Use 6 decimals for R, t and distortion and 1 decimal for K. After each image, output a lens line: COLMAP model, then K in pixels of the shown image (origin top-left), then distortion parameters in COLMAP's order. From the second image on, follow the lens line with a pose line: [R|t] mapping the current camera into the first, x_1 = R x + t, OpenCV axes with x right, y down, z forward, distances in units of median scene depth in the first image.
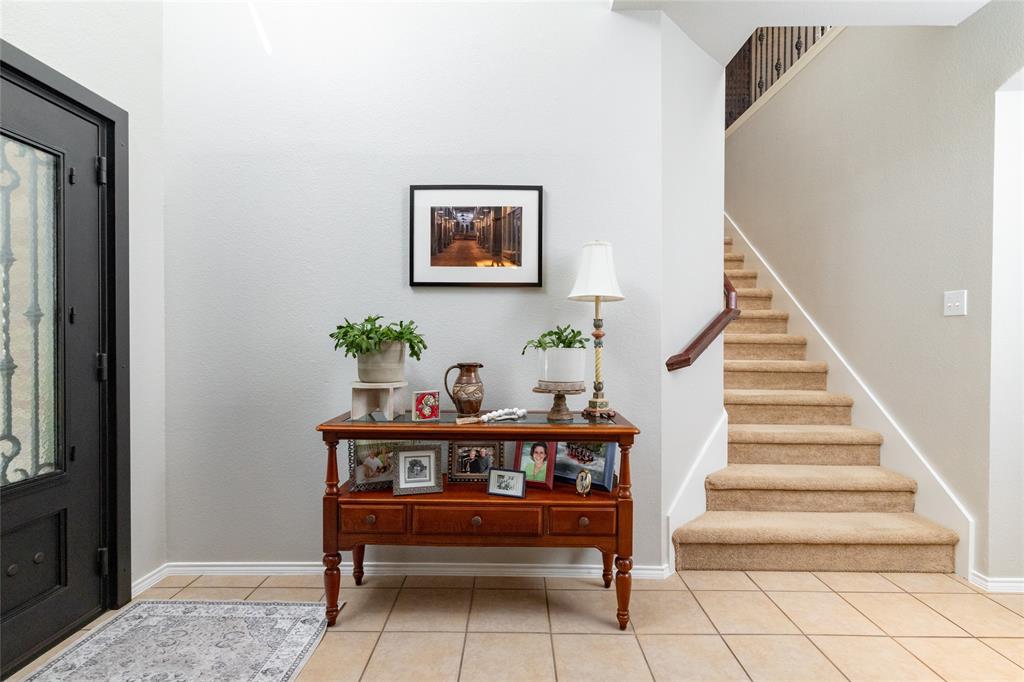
lens RADIAL K [[495.3, 0, 514.3], [0, 495.3, 340.9], [0, 0, 1]] dist [0.002707, -0.000817]
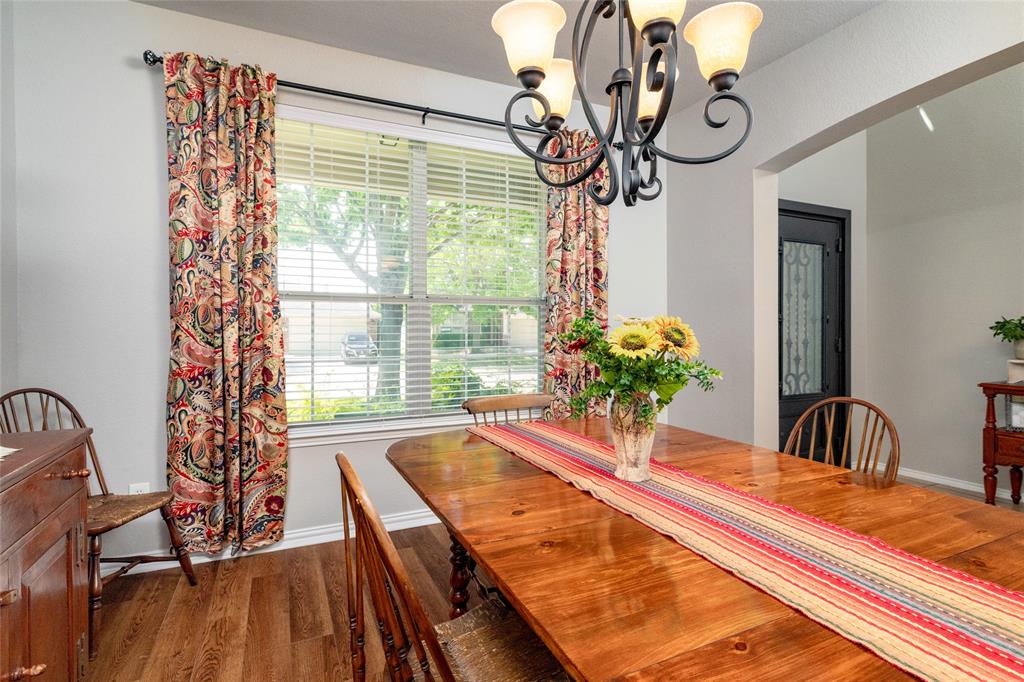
lens RADIAL K [[495.3, 0, 513.1], [0, 495.3, 333.4], [0, 0, 1]] dist [0.002707, -0.000817]
pose [[0.430816, 0.003564, -0.902433, 0.394260], [-0.002365, 0.999993, 0.002821, 0.004411], [0.902437, 0.000919, 0.430821, -1.031981]]
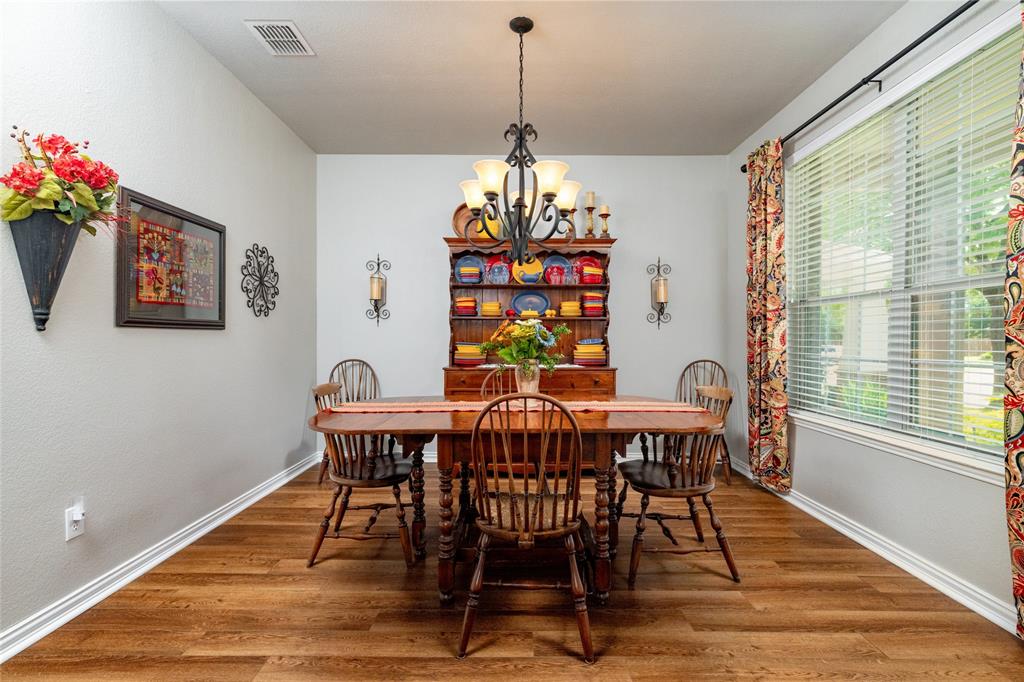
lens RADIAL K [[495.3, 0, 515.0], [0, 495.3, 341.0], [0, 0, 1]] dist [0.002707, -0.000817]
pose [[-0.999946, -0.004697, -0.009271, -0.103545], [-0.004791, 0.999938, 0.010093, 0.025005], [0.009223, 0.010137, -0.999906, 0.656015]]
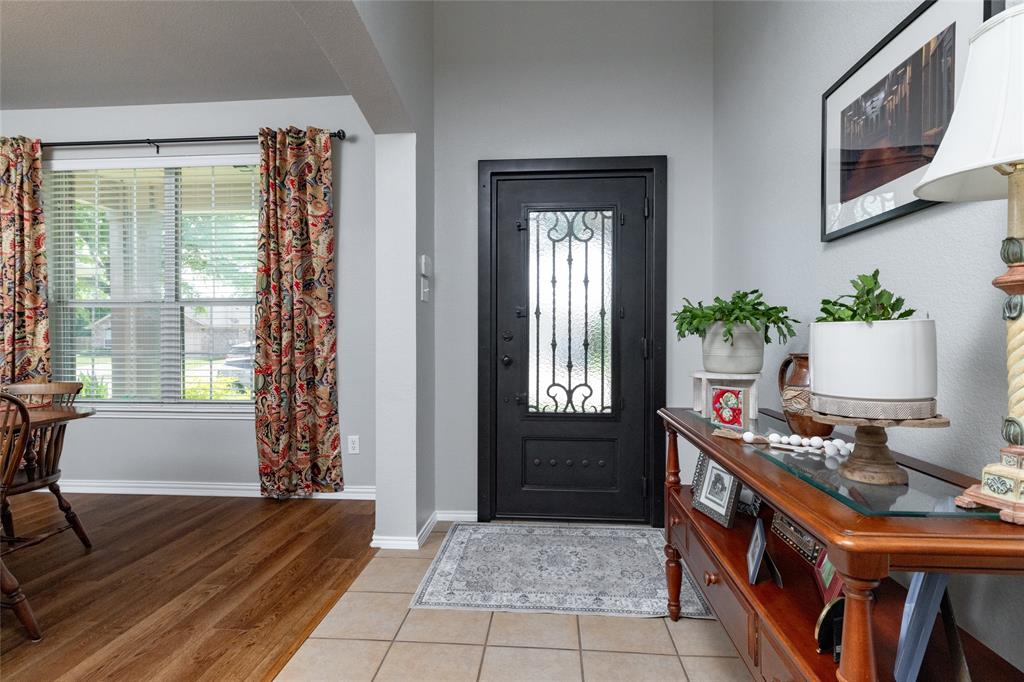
lens RADIAL K [[495.3, 0, 511.0], [0, 495.3, 344.5], [0, 0, 1]] dist [0.002707, -0.000817]
pose [[-0.069374, 0.008648, -0.997553, 0.595613], [-0.005563, 0.999944, 0.009056, 0.032311], [0.997575, 0.006178, -0.069322, 0.729435]]
